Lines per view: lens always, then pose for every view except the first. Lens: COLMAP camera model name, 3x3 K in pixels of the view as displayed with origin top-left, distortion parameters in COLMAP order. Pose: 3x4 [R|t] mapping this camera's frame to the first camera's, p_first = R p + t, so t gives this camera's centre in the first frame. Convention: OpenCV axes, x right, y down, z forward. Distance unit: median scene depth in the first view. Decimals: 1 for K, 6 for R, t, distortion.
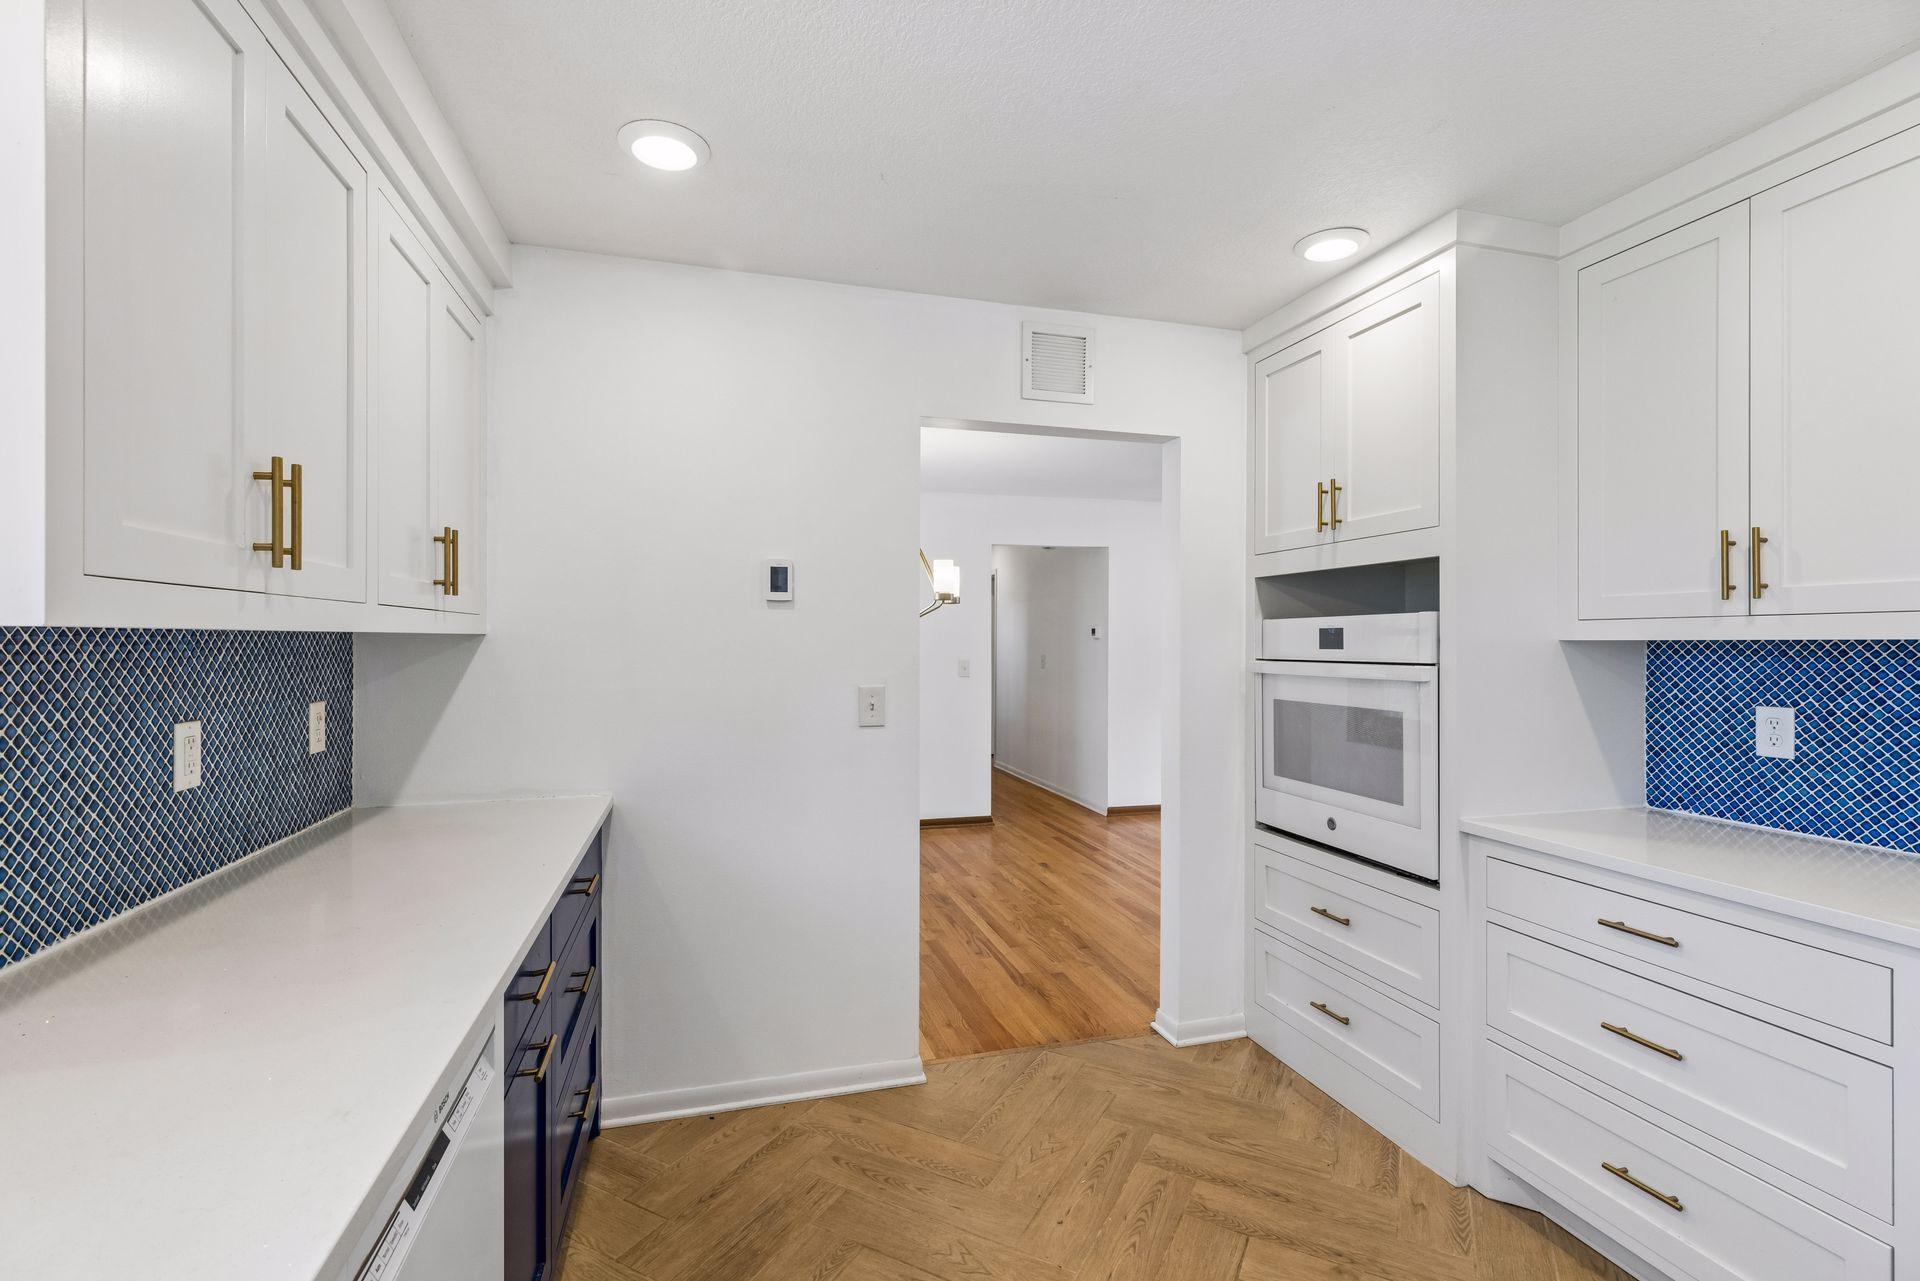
lens RADIAL K [[864.7, 0, 957.4], [0, 864.7, 641.4], [0, 0, 1]] dist [0.012295, 0.000006]
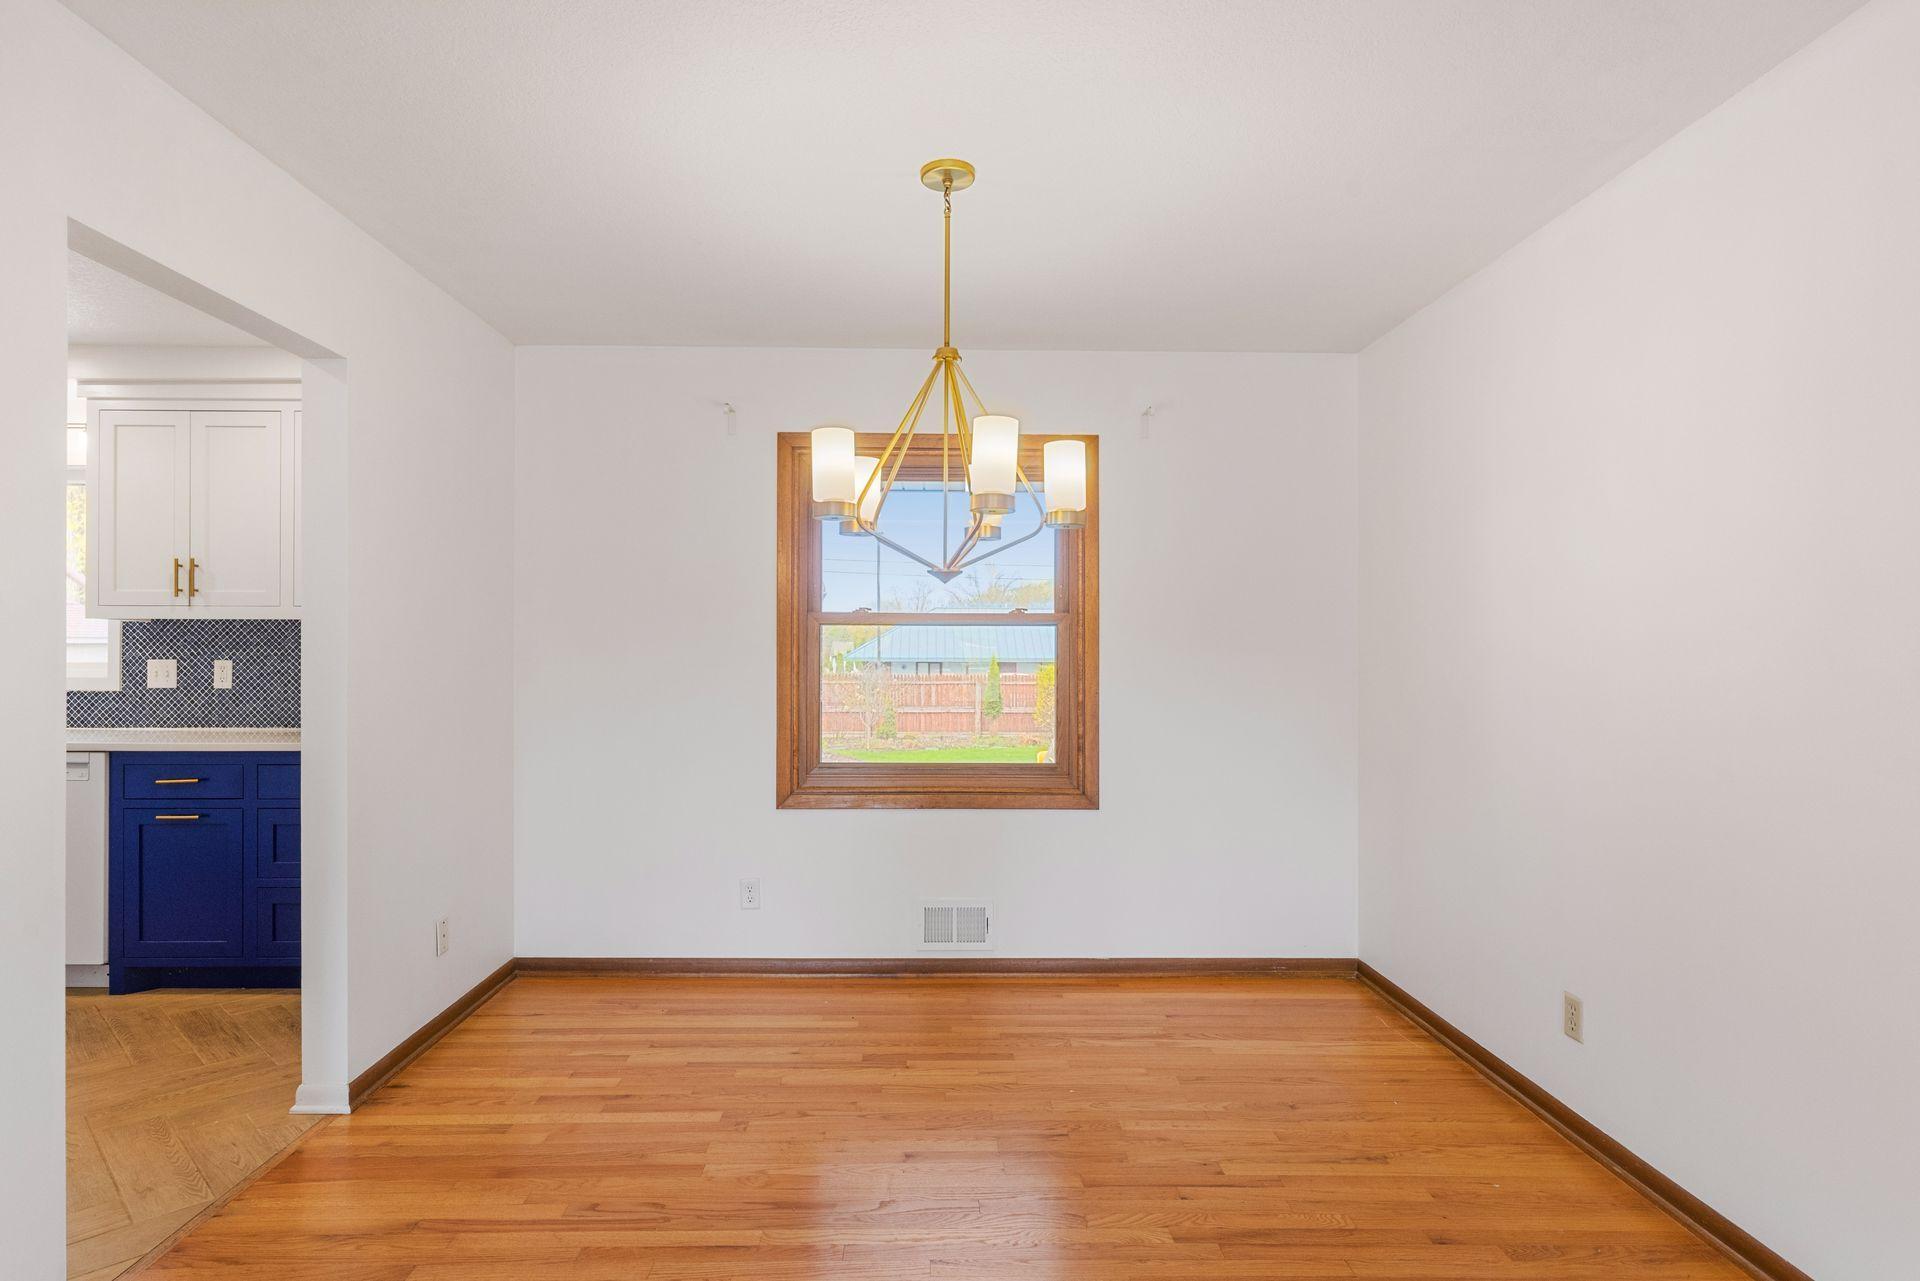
lens RADIAL K [[1018.1, 0, 933.1], [0, 1018.1, 651.4], [0, 0, 1]] dist [-0.011414, -0.000108]
pose [[-0.264453, -0.008014, -0.964365, 0.371294], [-0.008816, 0.999944, -0.005892, 0.019748], [0.964358, 0.006944, -0.264508, 0.901139]]
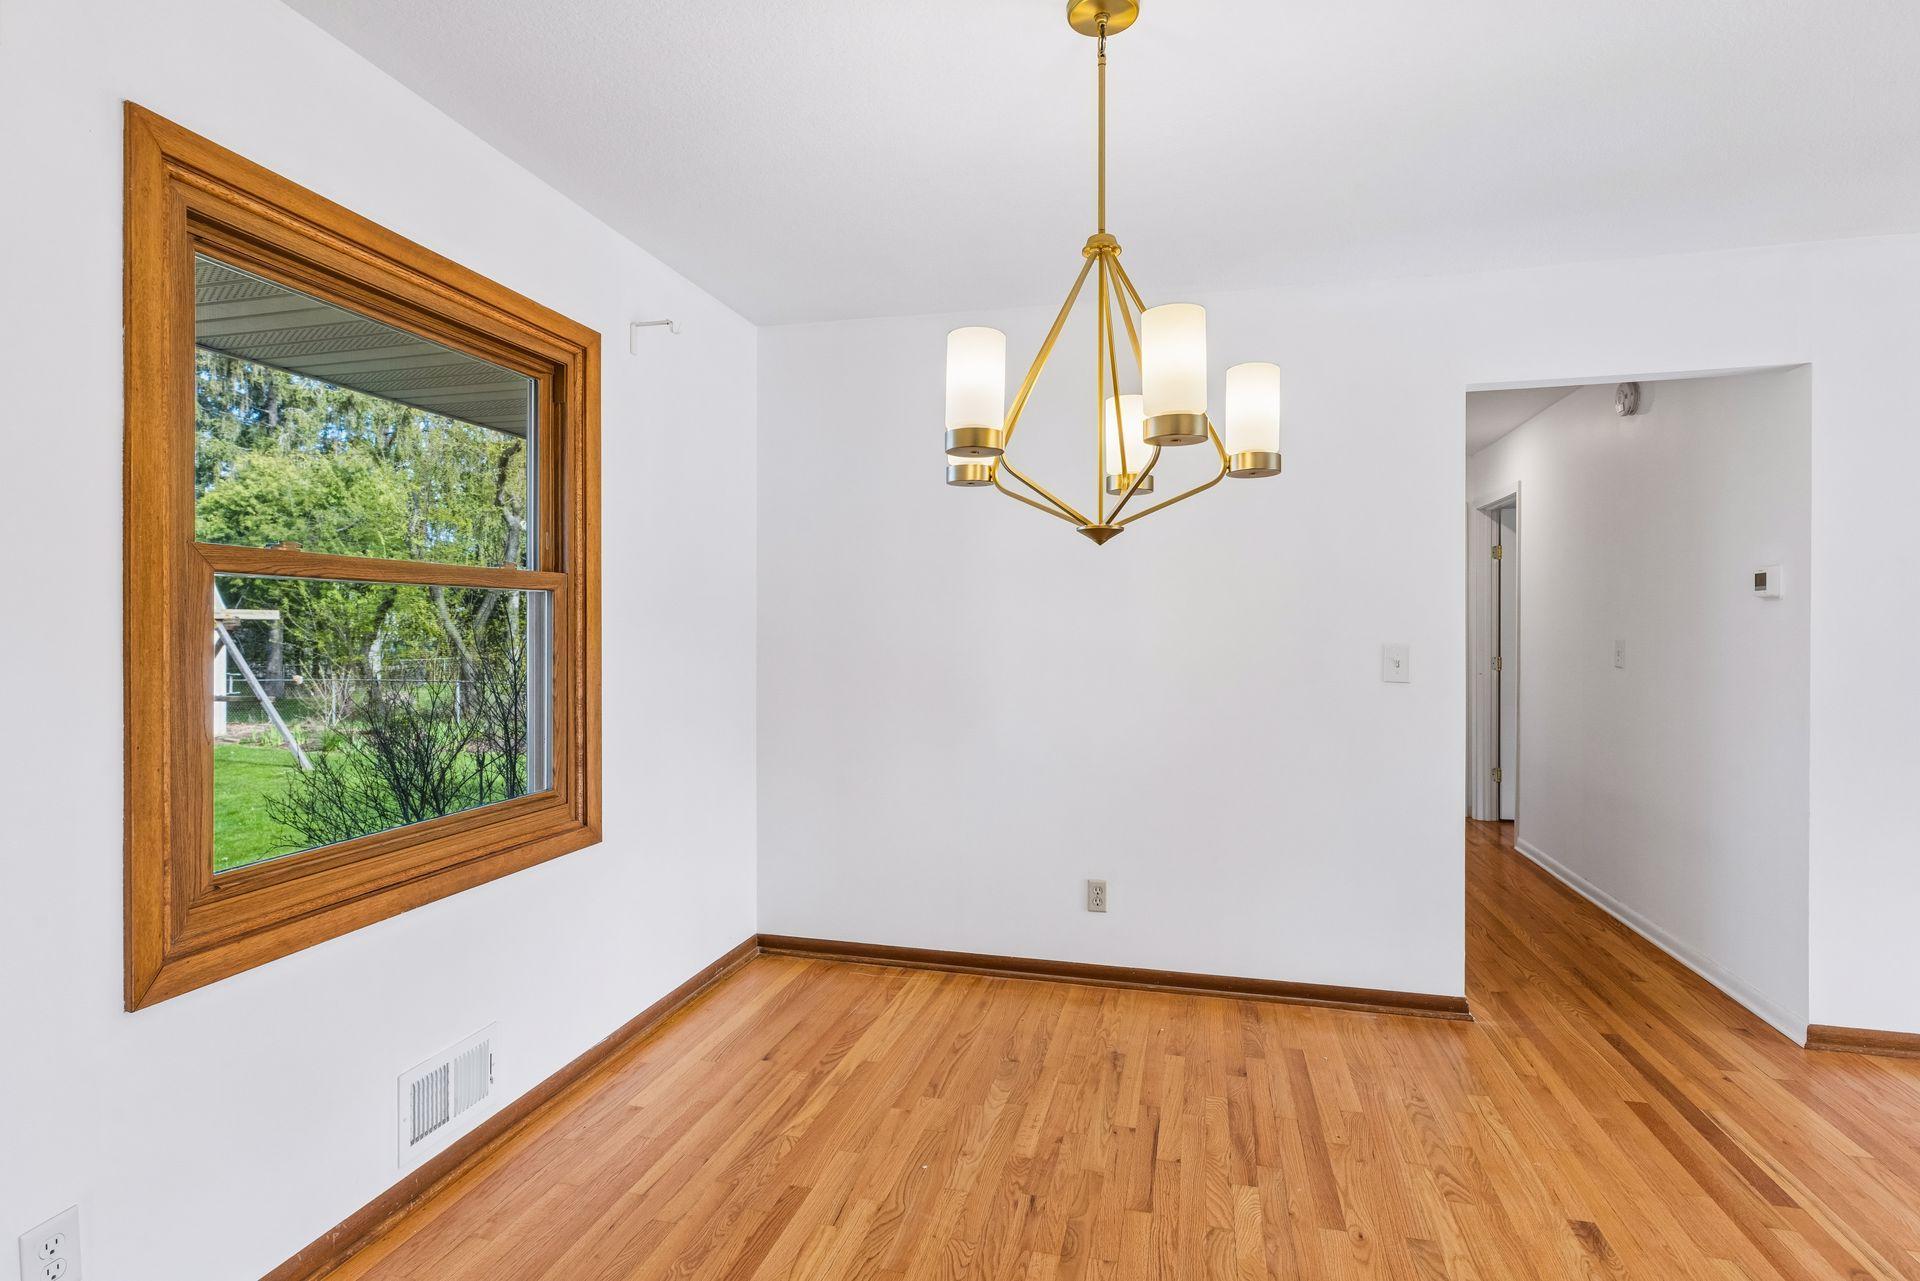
lens RADIAL K [[961.2, 0, 958.2], [0, 961.2, 629.3], [0, 0, 1]] dist [0.010668, -0.001478]
pose [[0.866741, 0.000148, -0.498758, 0.067910], [-0.000728, 0.999999, -0.000968, 0.015886], [0.498757, 0.001202, 0.866741, 0.495106]]
